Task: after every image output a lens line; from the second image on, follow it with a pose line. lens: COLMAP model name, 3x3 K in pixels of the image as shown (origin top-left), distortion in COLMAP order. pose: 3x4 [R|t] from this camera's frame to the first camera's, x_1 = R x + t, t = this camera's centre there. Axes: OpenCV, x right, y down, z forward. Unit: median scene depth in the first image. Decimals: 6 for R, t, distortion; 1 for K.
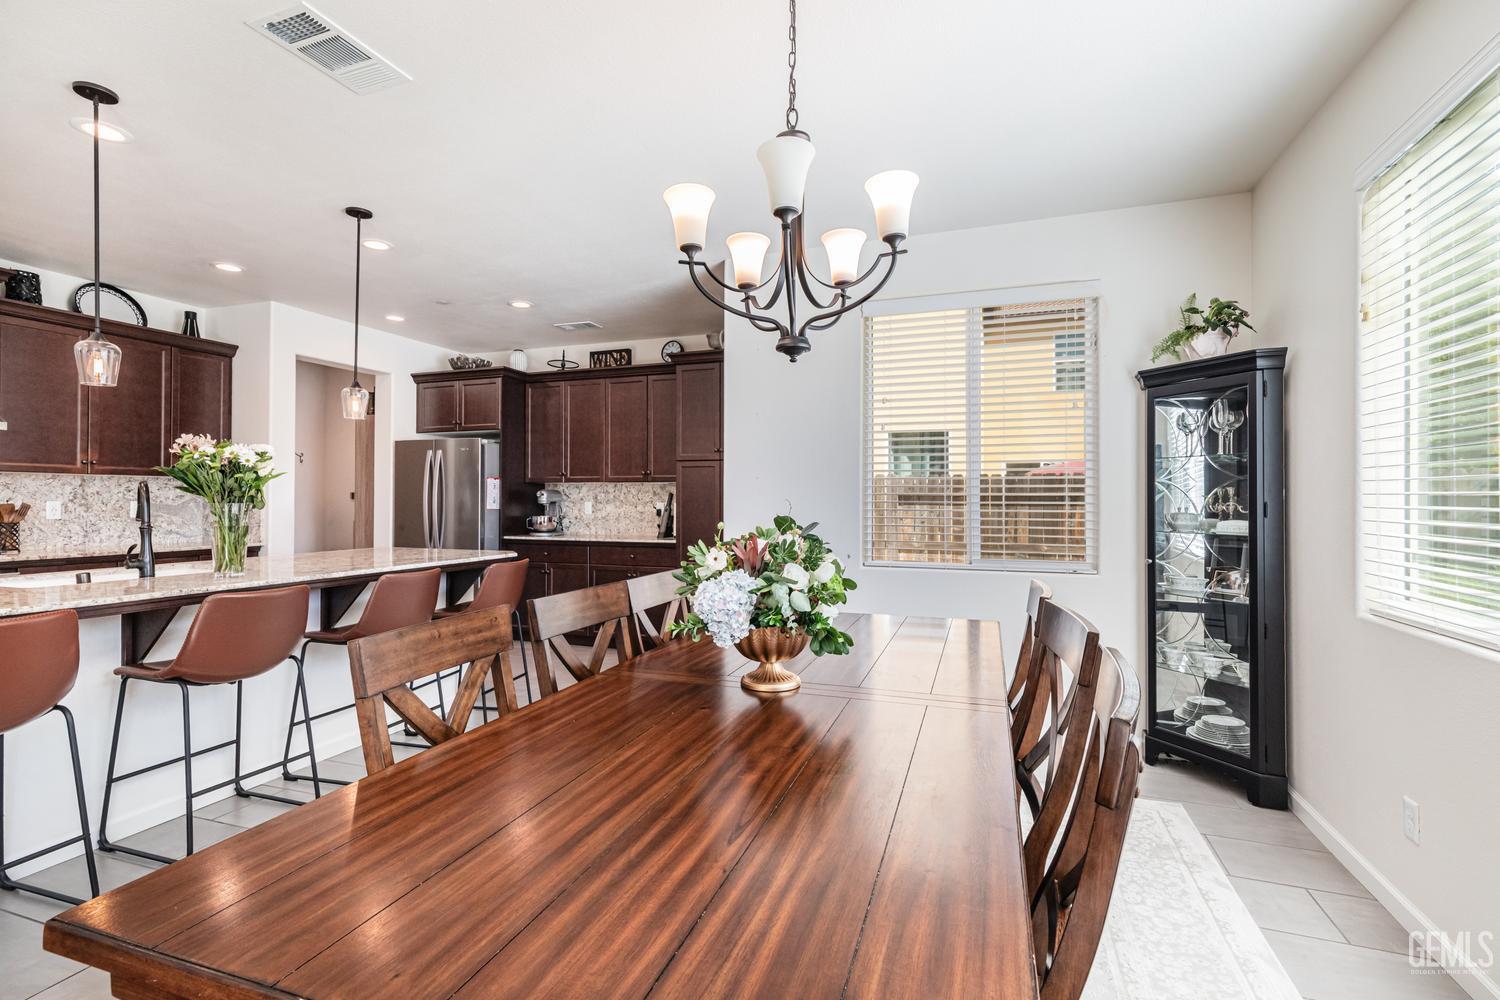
lens RADIAL K [[677.6, 0, 750.2], [0, 677.6, 495.3], [0, 0, 1]] dist [0.003470, 0.000411]
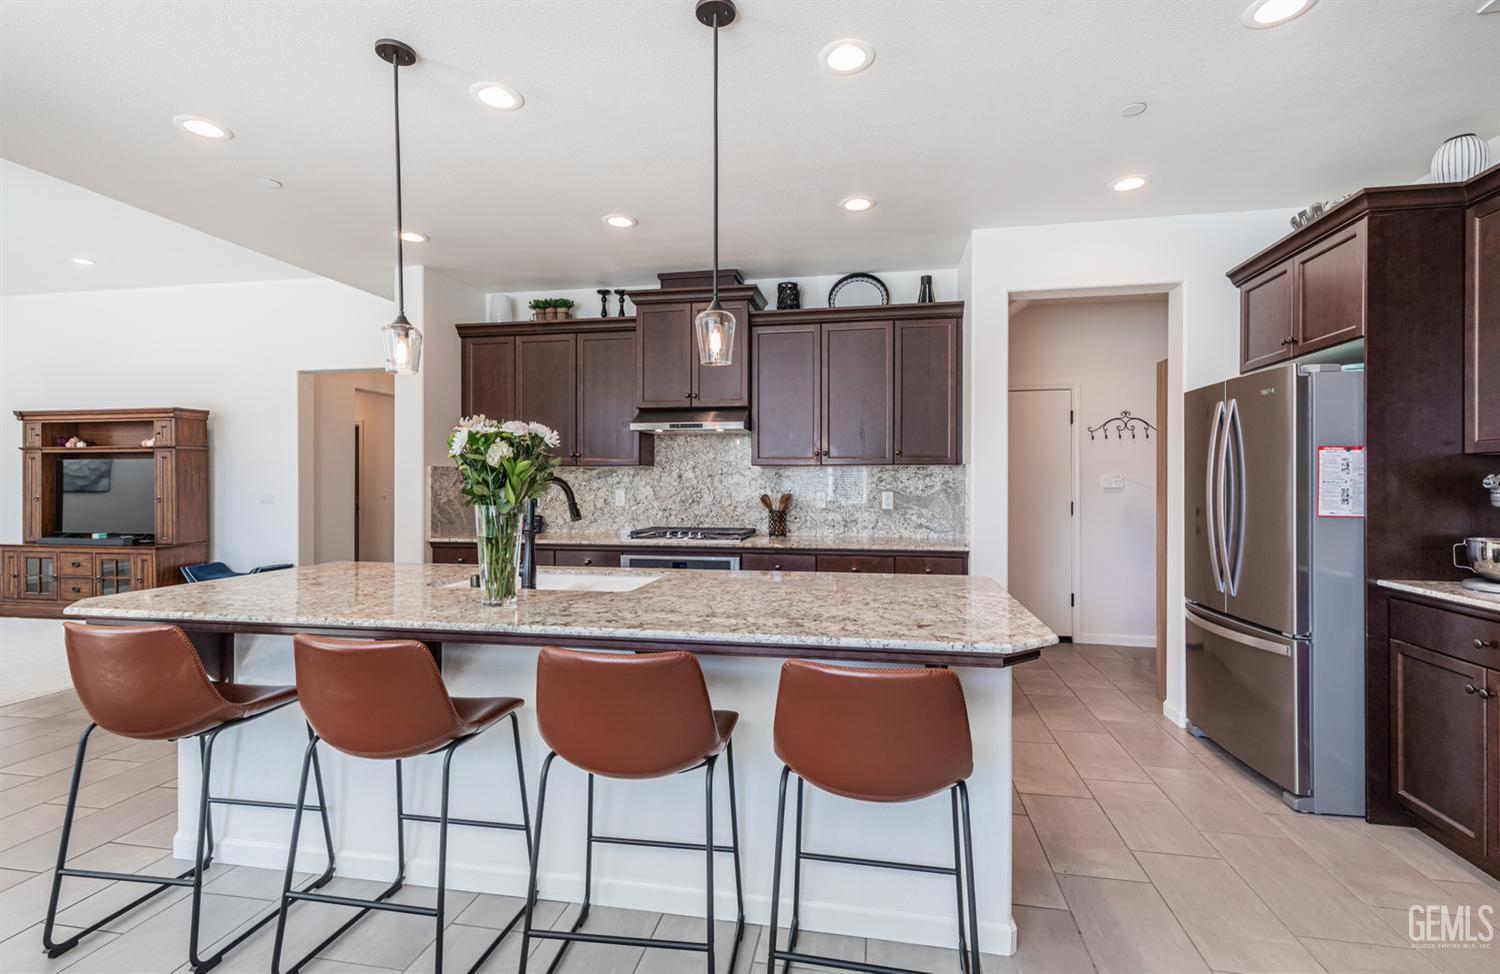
lens RADIAL K [[680.9, 0, 756.3], [0, 680.9, 481.1], [0, 0, 1]] dist [0.003413, 0.000666]
pose [[0.162222, -0.002311, -0.986752, 0.006546], [0.007910, 0.999968, -0.001041, -0.005993], [0.986723, -0.007636, 0.162236, 0.599543]]
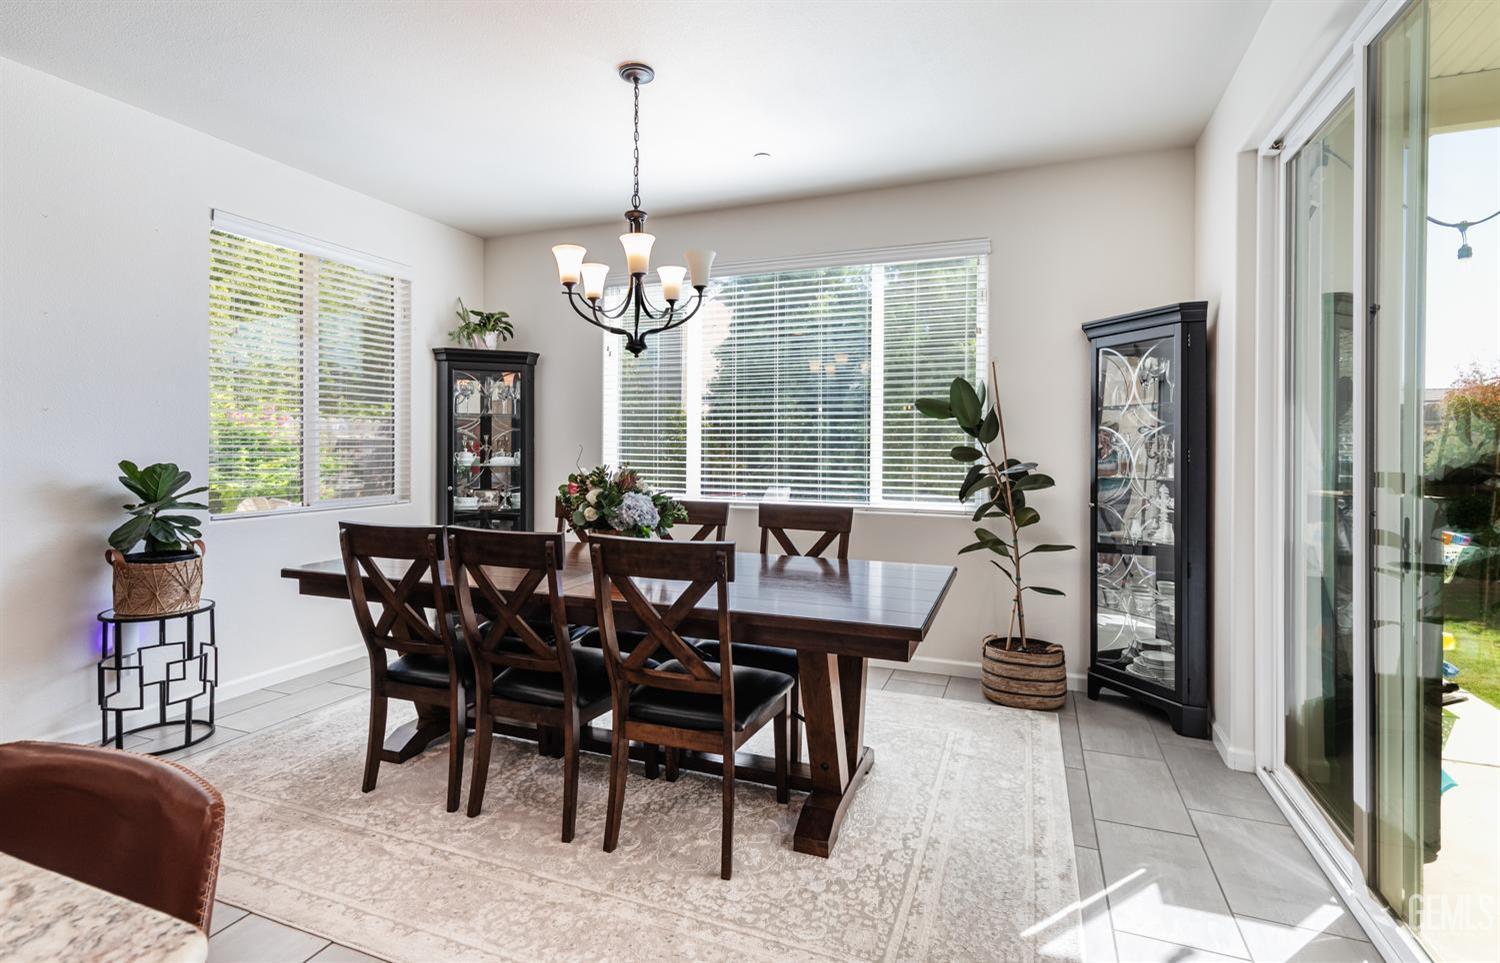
lens RADIAL K [[723.3, 0, 736.3], [0, 723.3, 448.1], [0, 0, 1]] dist [0.008932, -0.000148]
pose [[0.040518, -0.004092, 0.999170, -0.510262], [-0.010025, 0.999940, 0.004502, 0.002478], [-0.999129, -0.010199, 0.040474, 0.219053]]
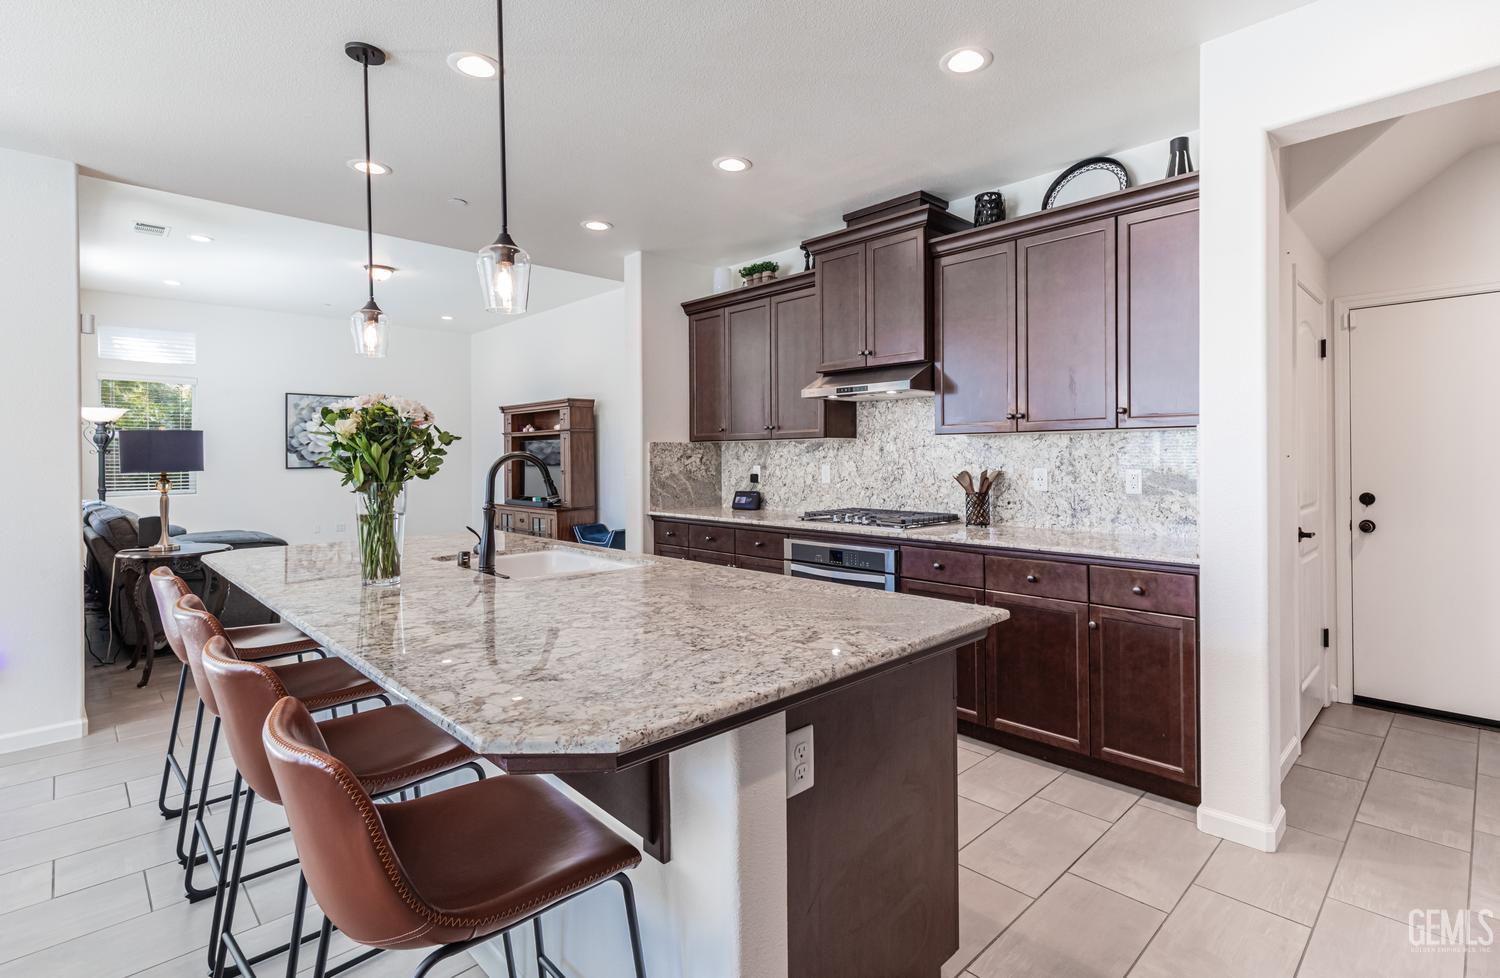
lens RADIAL K [[711.2, 0, 798.9], [0, 711.2, 457.7], [0, 0, 1]] dist [0.003769, 0.000539]
pose [[-0.412527, 0.003728, -0.910938, -0.134513], [0.013463, 0.999907, -0.002004, -0.004219], [0.910846, -0.013091, -0.412539, 0.892962]]
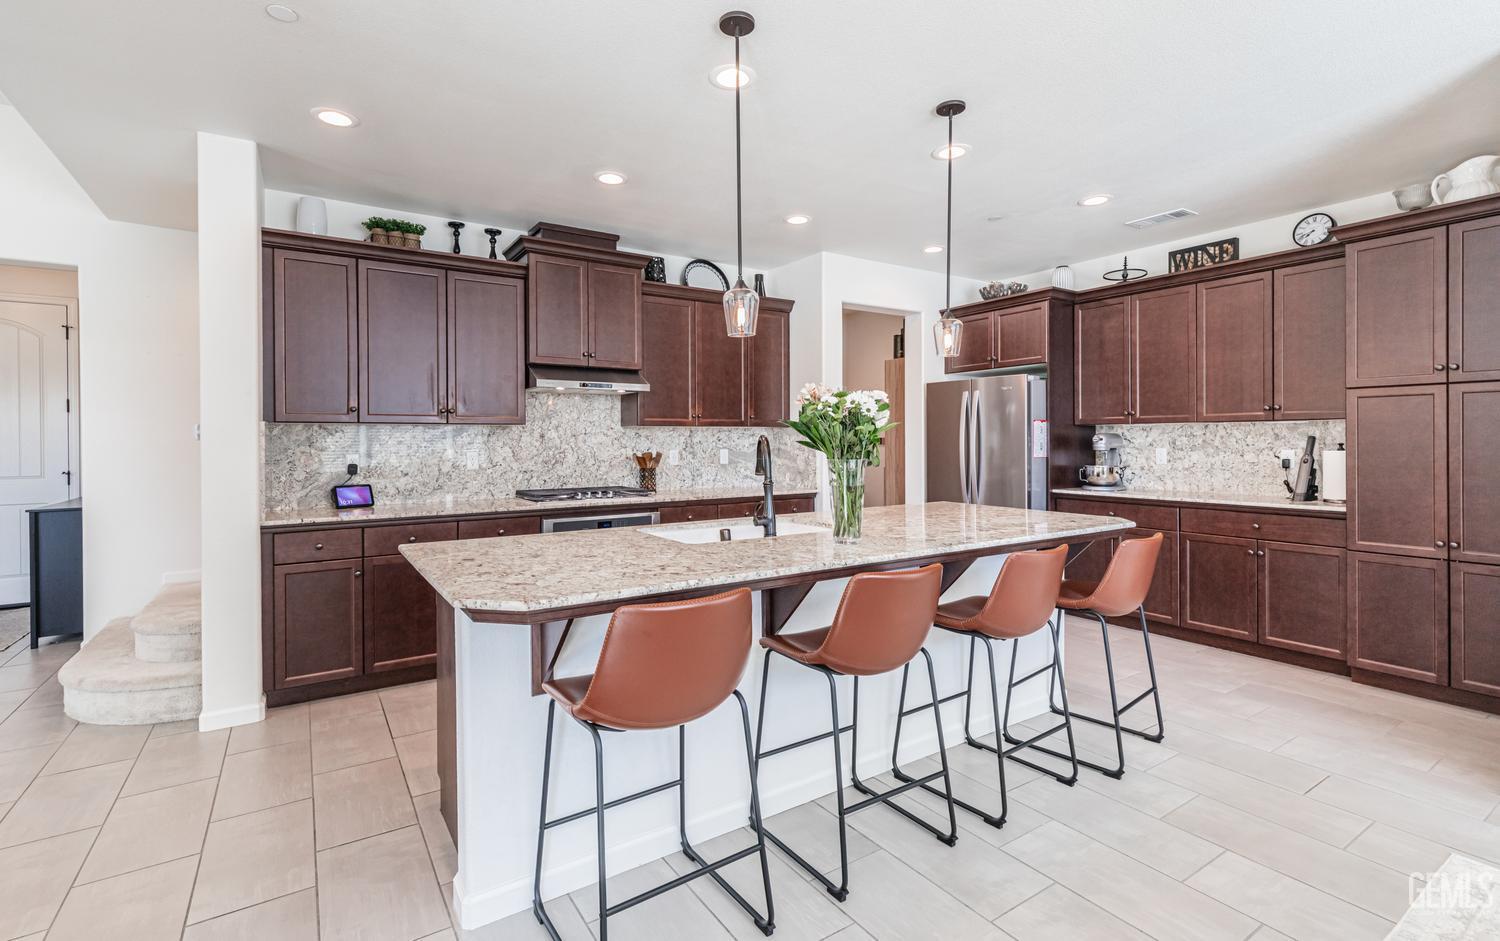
lens RADIAL K [[679.9, 0, 748.4], [0, 679.9, 443.3], [0, 0, 1]] dist [0.002206, 0.000280]
pose [[0.799010, -0.003642, -0.601306, -0.175944], [0.011147, 0.999900, 0.008756, -0.009498], [0.601214, -0.013699, 0.798971, 0.113305]]
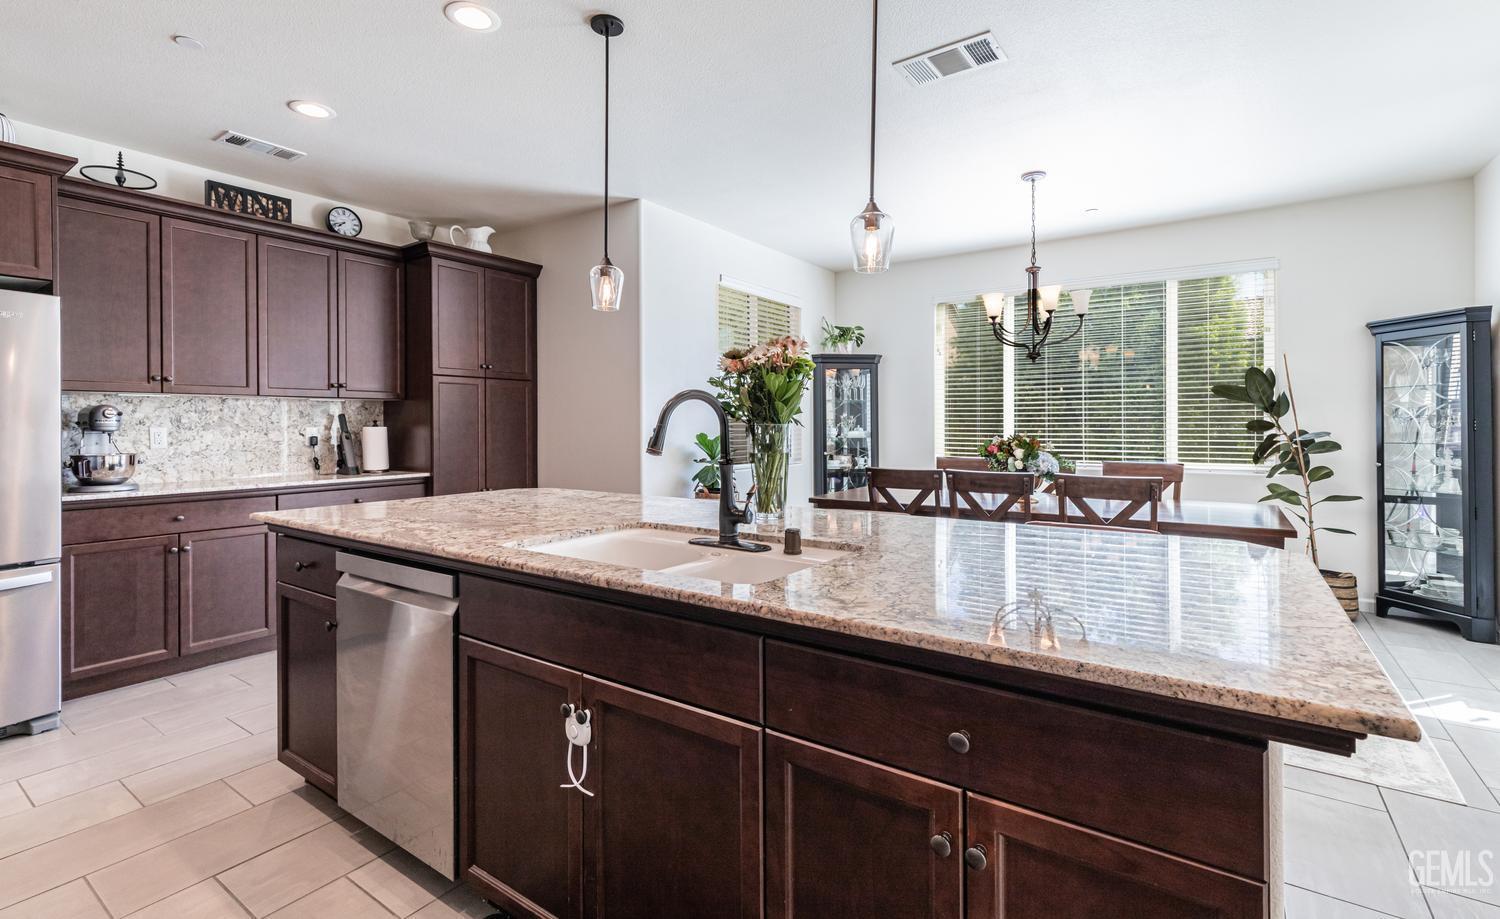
lens RADIAL K [[675.4, 0, 749.2], [0, 675.4, 424.3], [0, 0, 1]] dist [0.004132, 0.000967]
pose [[0.260764, -0.003055, 0.965398, -0.792366], [-0.001261, 0.999993, 0.003506, 0.005153], [-0.965402, -0.002132, 0.260758, 0.425038]]
